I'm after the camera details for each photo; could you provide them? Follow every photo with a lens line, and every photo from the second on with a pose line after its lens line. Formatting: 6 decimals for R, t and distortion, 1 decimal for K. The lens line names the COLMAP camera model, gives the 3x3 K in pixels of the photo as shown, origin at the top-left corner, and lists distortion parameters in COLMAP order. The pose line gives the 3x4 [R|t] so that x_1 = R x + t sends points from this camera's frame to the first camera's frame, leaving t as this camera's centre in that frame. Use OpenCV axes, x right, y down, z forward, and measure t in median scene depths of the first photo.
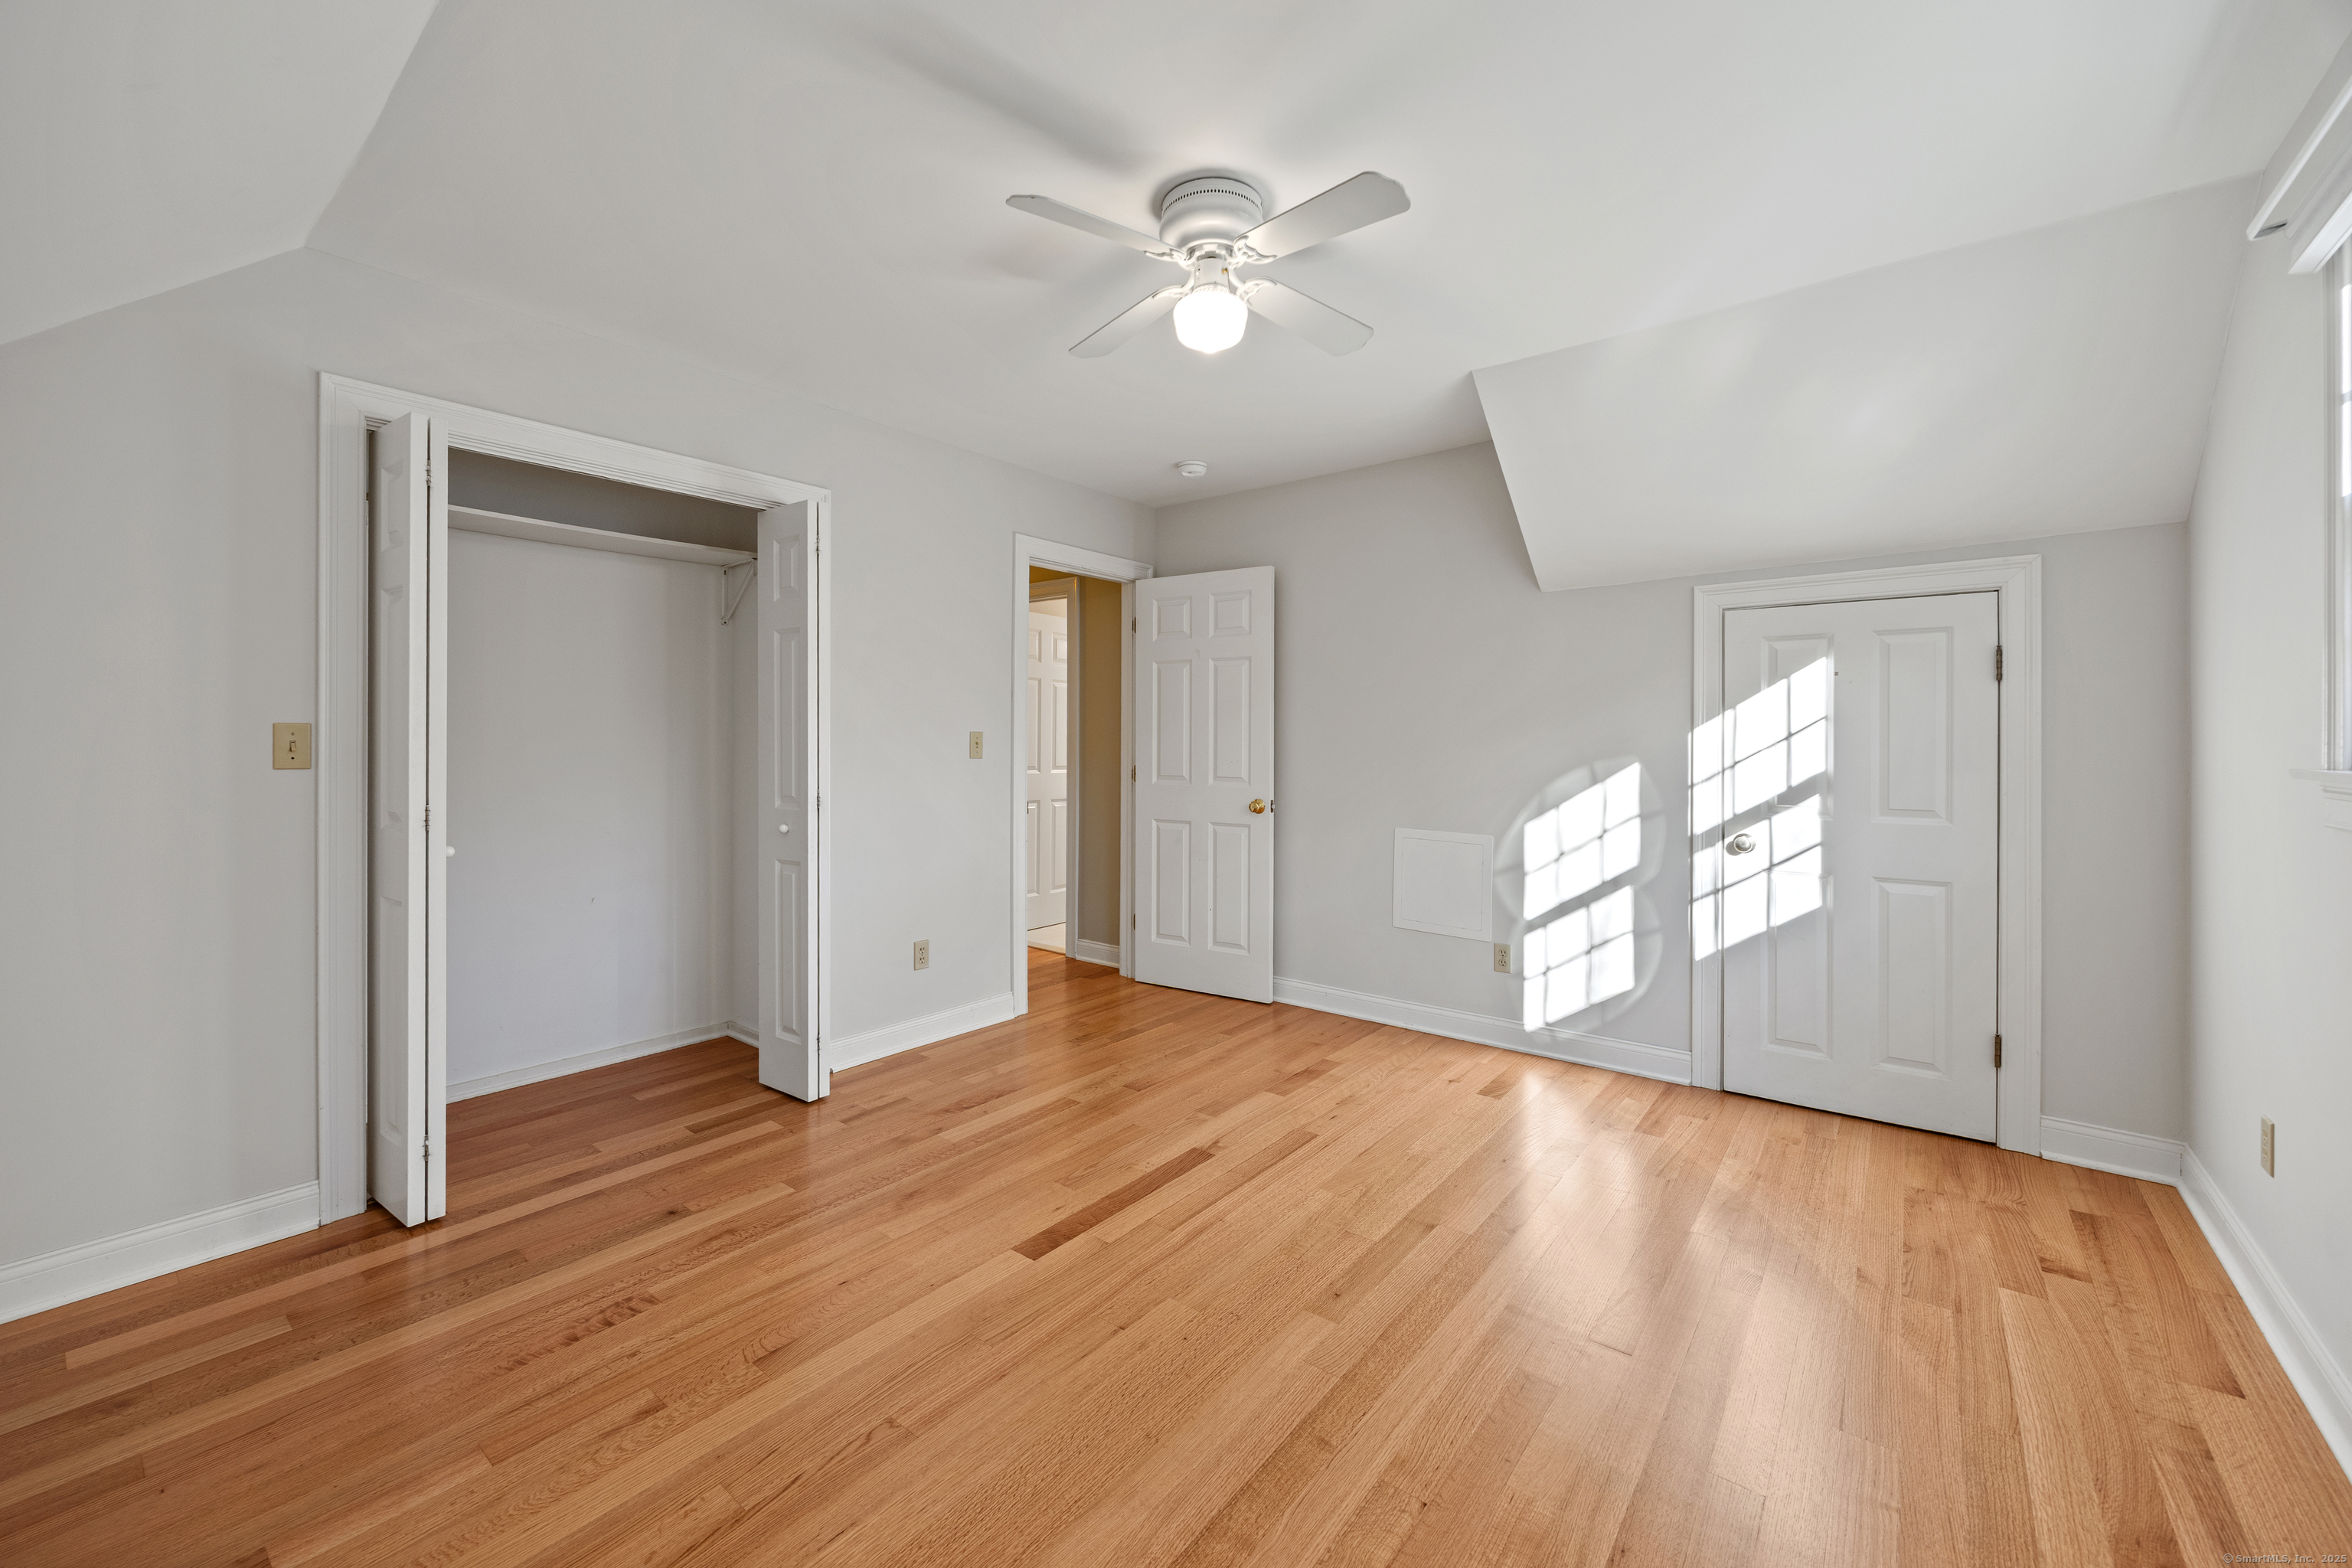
lens RADIAL K [[934.8, 0, 1143.4], [0, 934.8, 741.3], [0, 0, 1]] dist [0.001482, -0.000126]
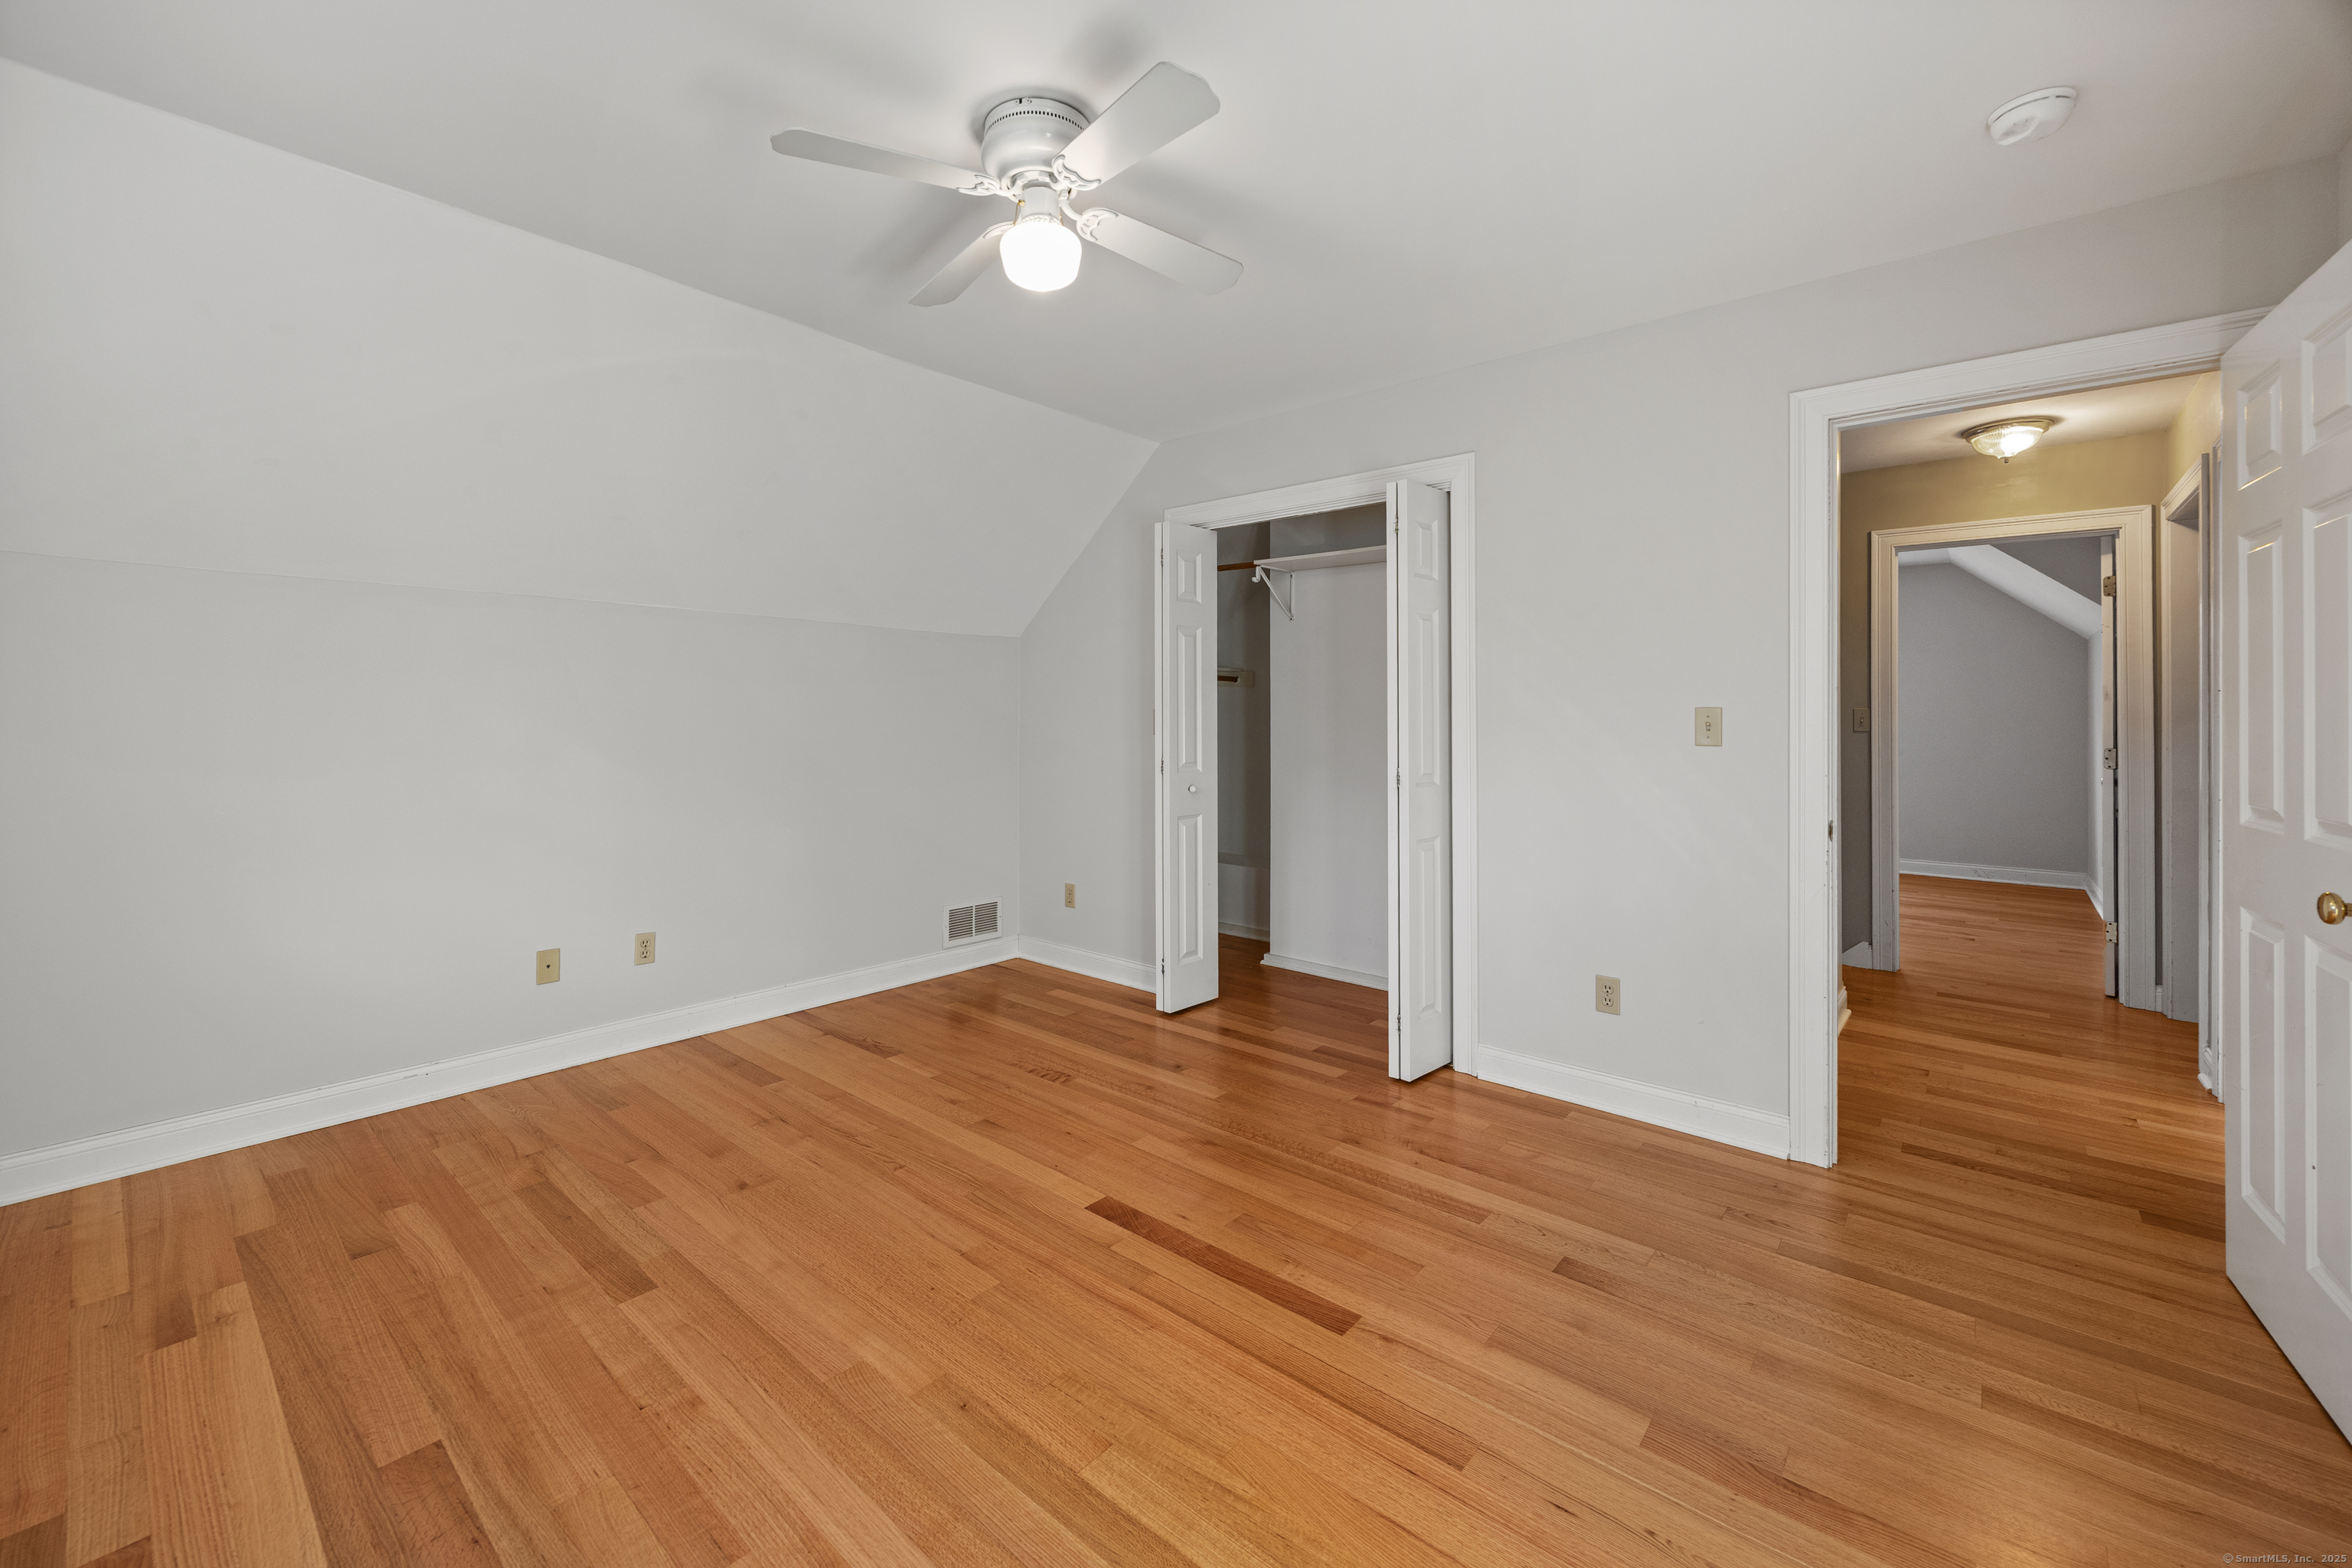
lens RADIAL K [[934.8, 0, 1164.4], [0, 934.8, 721.0], [0, 0, 1]] dist [0.001482, -0.000126]
pose [[-0.025993, -0.000951, -0.999662, 0.870573], [-0.000053, 1.000000, -0.000950, 0.001864], [0.999662, 0.000028, -0.025993, 1.030024]]
